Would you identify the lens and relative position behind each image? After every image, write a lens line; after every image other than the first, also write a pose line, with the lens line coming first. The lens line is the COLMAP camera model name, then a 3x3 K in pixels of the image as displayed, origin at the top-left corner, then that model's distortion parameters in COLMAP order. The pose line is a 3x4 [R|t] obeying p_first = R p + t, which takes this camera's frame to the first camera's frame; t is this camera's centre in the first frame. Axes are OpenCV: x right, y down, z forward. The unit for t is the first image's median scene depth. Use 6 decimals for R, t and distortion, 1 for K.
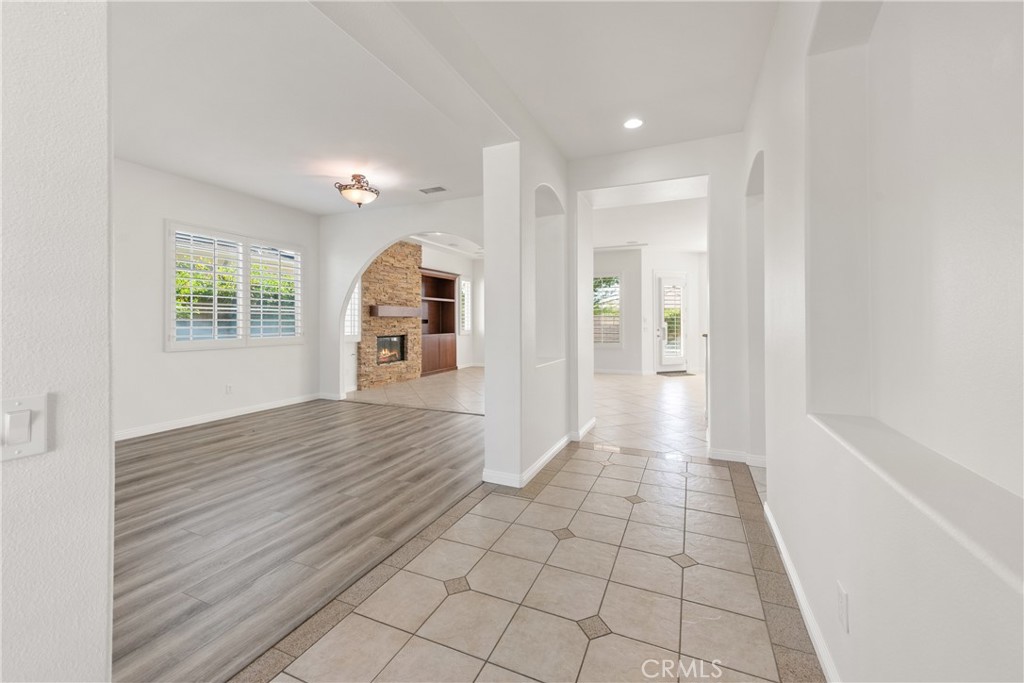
lens RADIAL K [[403.4, 0, 520.2], [0, 403.4, 327.0], [0, 0, 1]] dist [0.002955, 0.000203]
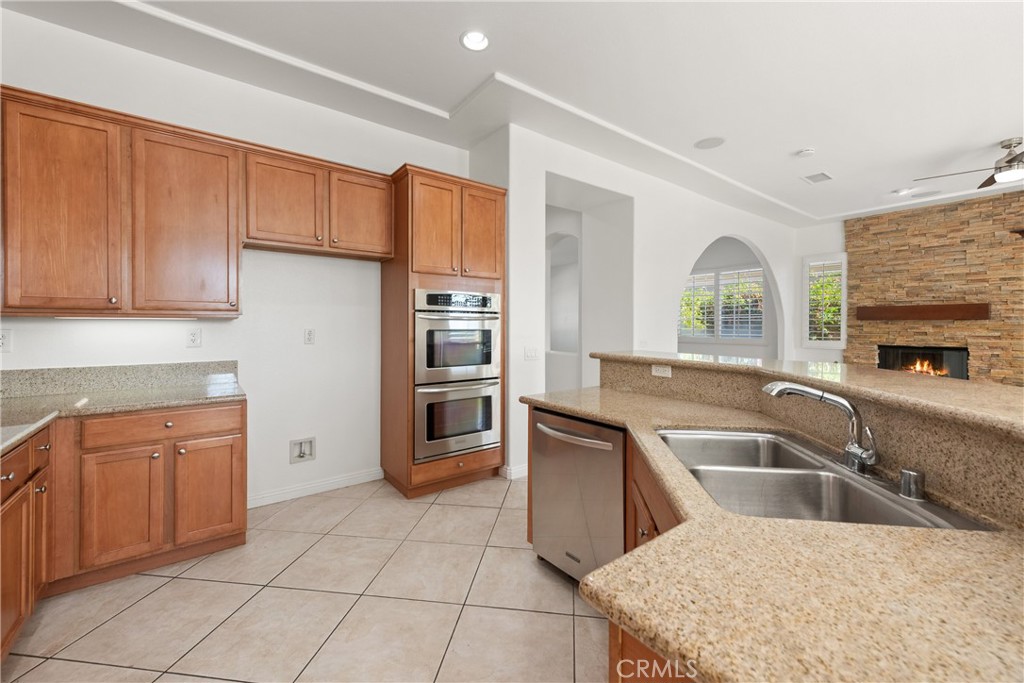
lens RADIAL K [[403.4, 0, 520.2], [0, 403.4, 327.0], [0, 0, 1]] dist [0.002955, 0.000203]
pose [[-0.489530, 0.001586, -0.871985, 0.629175], [-0.014101, 0.999853, 0.009735, -0.009411], [0.871873, 0.017061, -0.489436, 0.722770]]
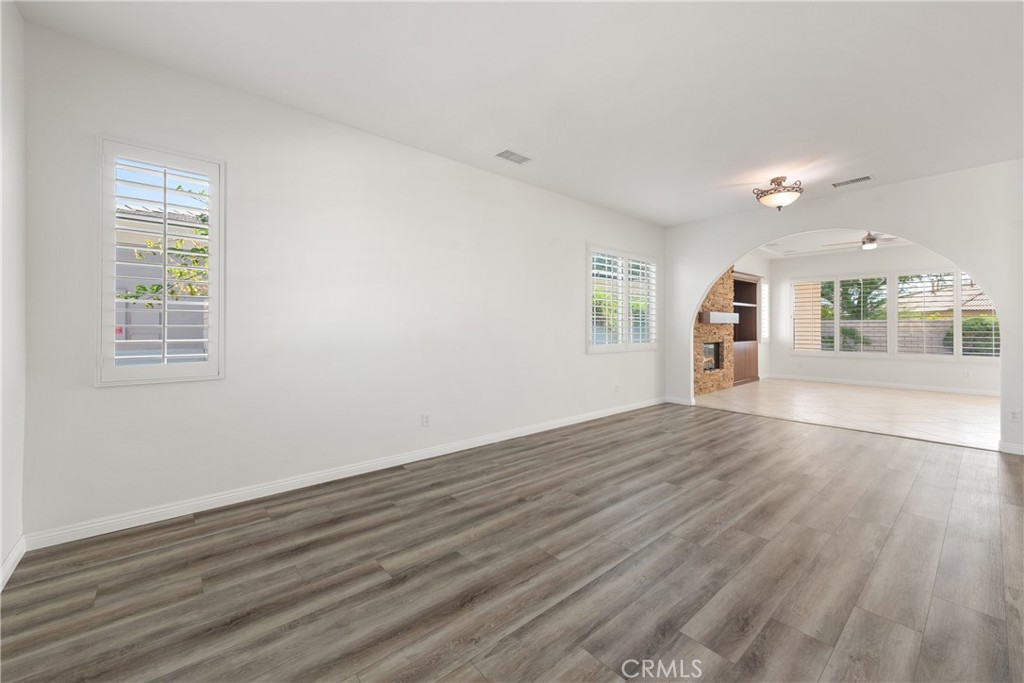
lens RADIAL K [[403.4, 0, 520.2], [0, 403.4, 327.0], [0, 0, 1]] dist [0.002955, 0.000203]
pose [[0.898443, -0.007532, -0.439026, -0.300823], [-0.000977, 0.999816, -0.019152, 0.002585], [0.439090, 0.017636, 0.898270, -0.083785]]
